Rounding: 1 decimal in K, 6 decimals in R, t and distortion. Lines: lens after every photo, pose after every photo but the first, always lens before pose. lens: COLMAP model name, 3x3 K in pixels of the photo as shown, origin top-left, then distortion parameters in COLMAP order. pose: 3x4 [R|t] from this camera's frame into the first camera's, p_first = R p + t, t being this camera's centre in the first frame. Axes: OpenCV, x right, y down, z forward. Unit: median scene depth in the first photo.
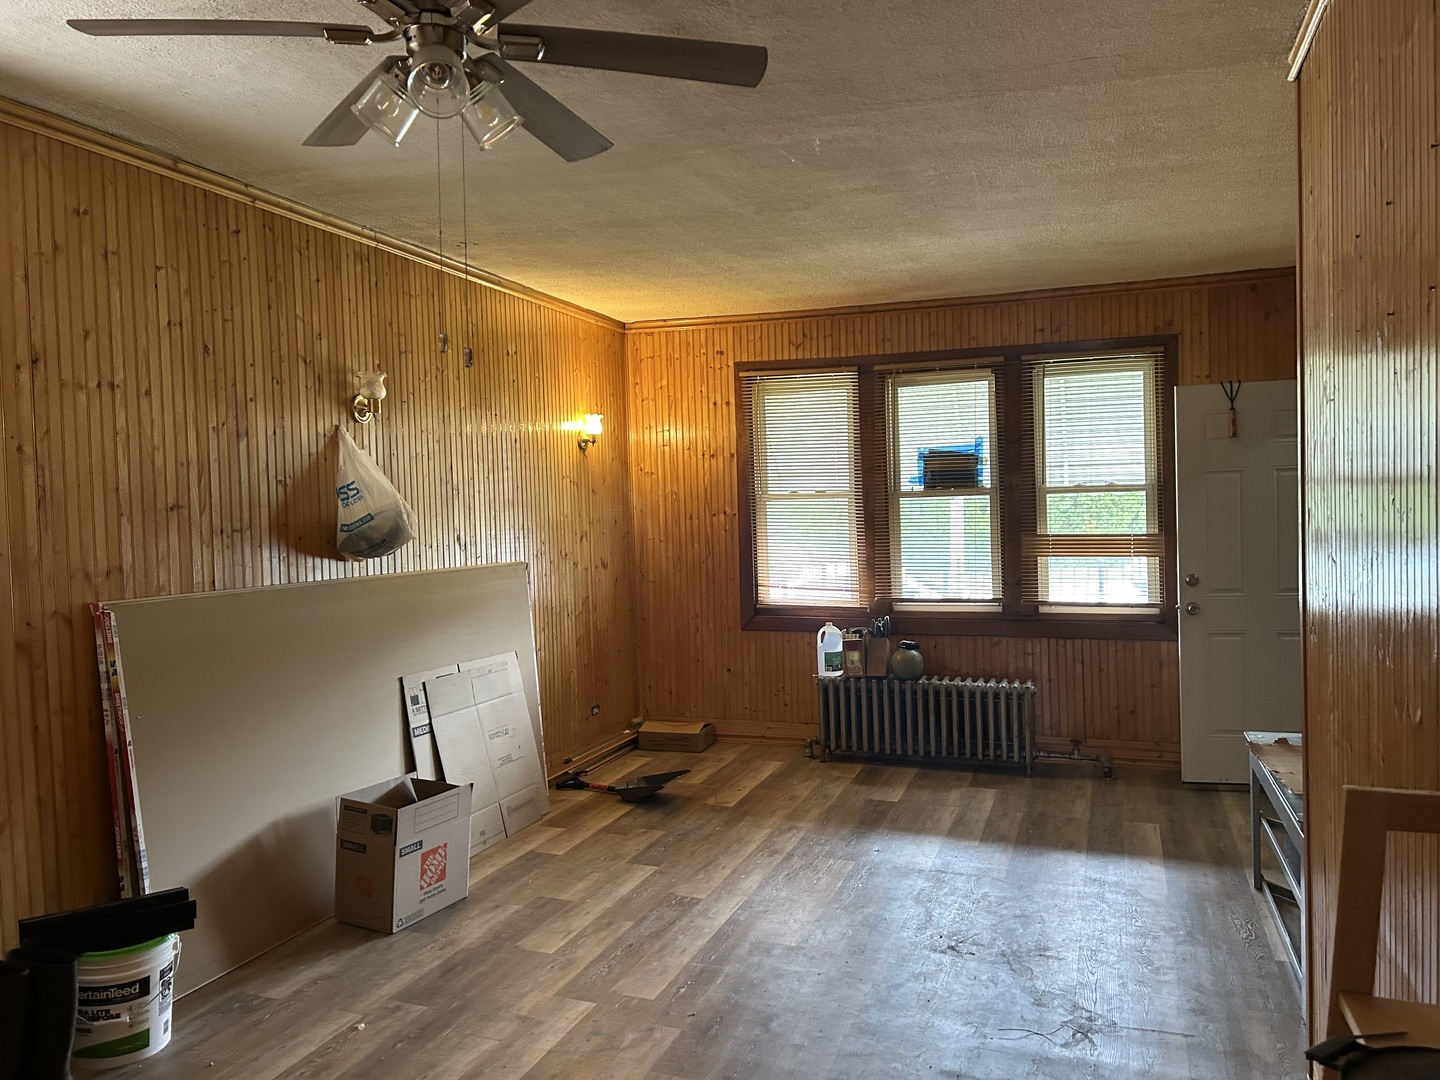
lens RADIAL K [[1080.1, 0, 718.2], [0, 1080.1, 544.1], [0, 0, 1]] dist [-0.008219, -0.000453]
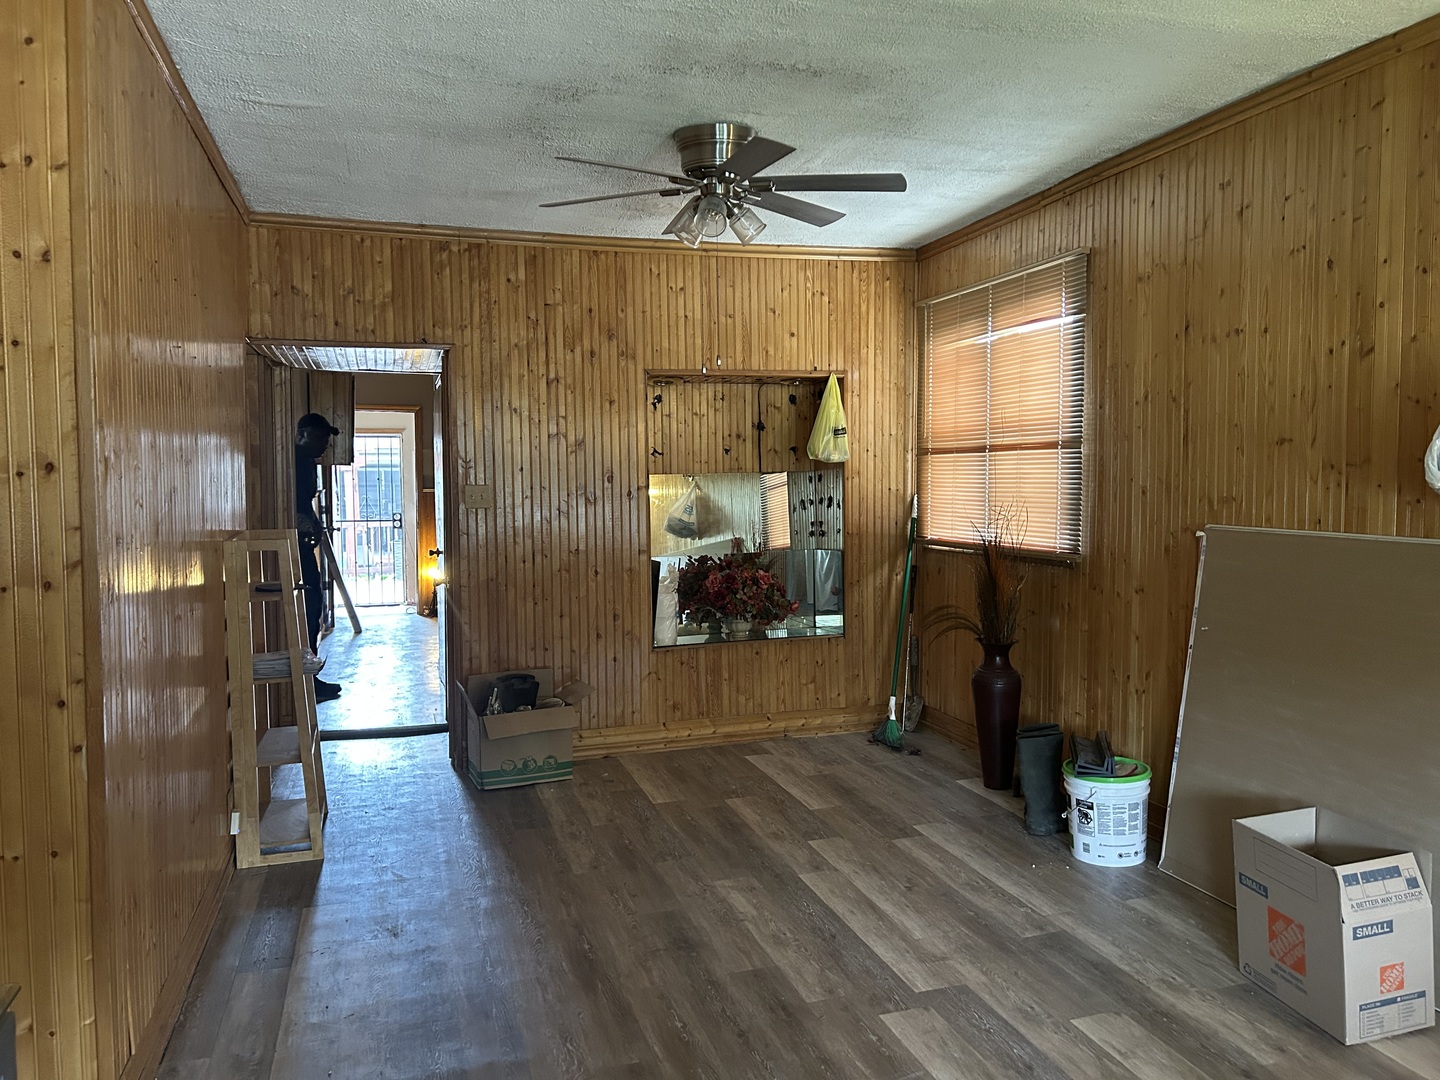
lens RADIAL K [[1080.1, 0, 724.5], [0, 1080.1, 537.8], [0, 0, 1]] dist [-0.008219, -0.000453]
pose [[-0.797367, 0.066790, -0.599788, 0.563066], [0.006298, 0.994724, 0.102396, -0.056301], [0.603462, 0.077870, -0.793580, 1.659743]]
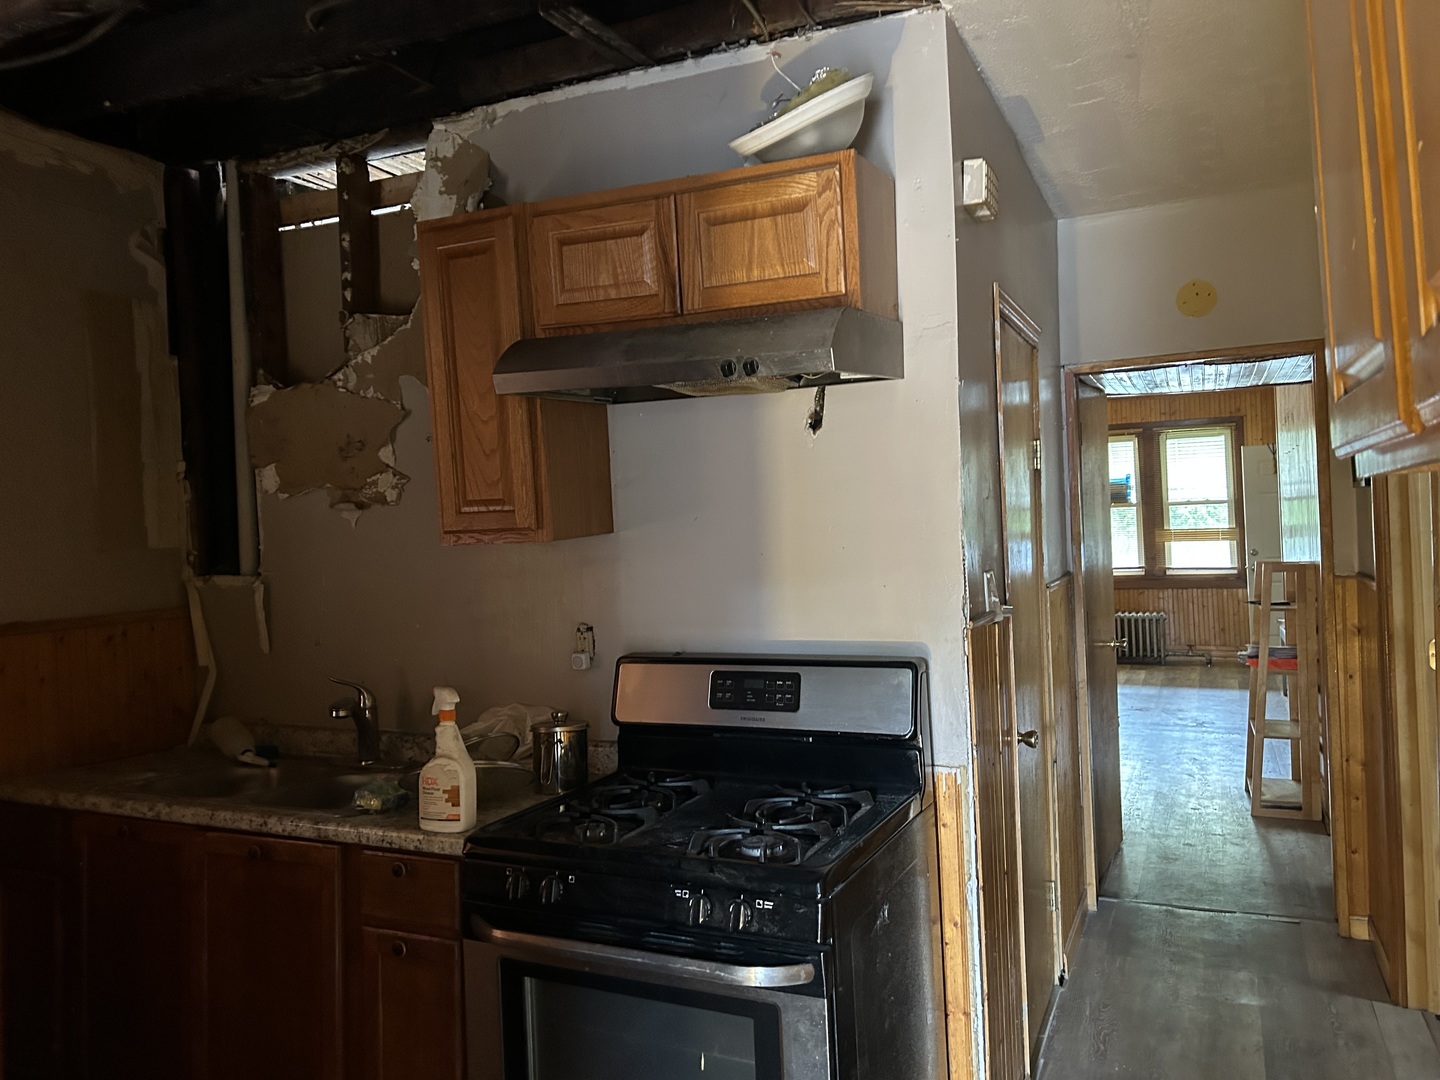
lens RADIAL K [[1080.1, 0, 725.9], [0, 1080.1, 533.7], [0, 0, 1]] dist [-0.008219, -0.000453]
pose [[0.997376, -0.014585, -0.070909, -0.289450], [0.012689, 0.999552, -0.027108, 0.036442], [0.071272, 0.026138, 0.997114, -0.793343]]
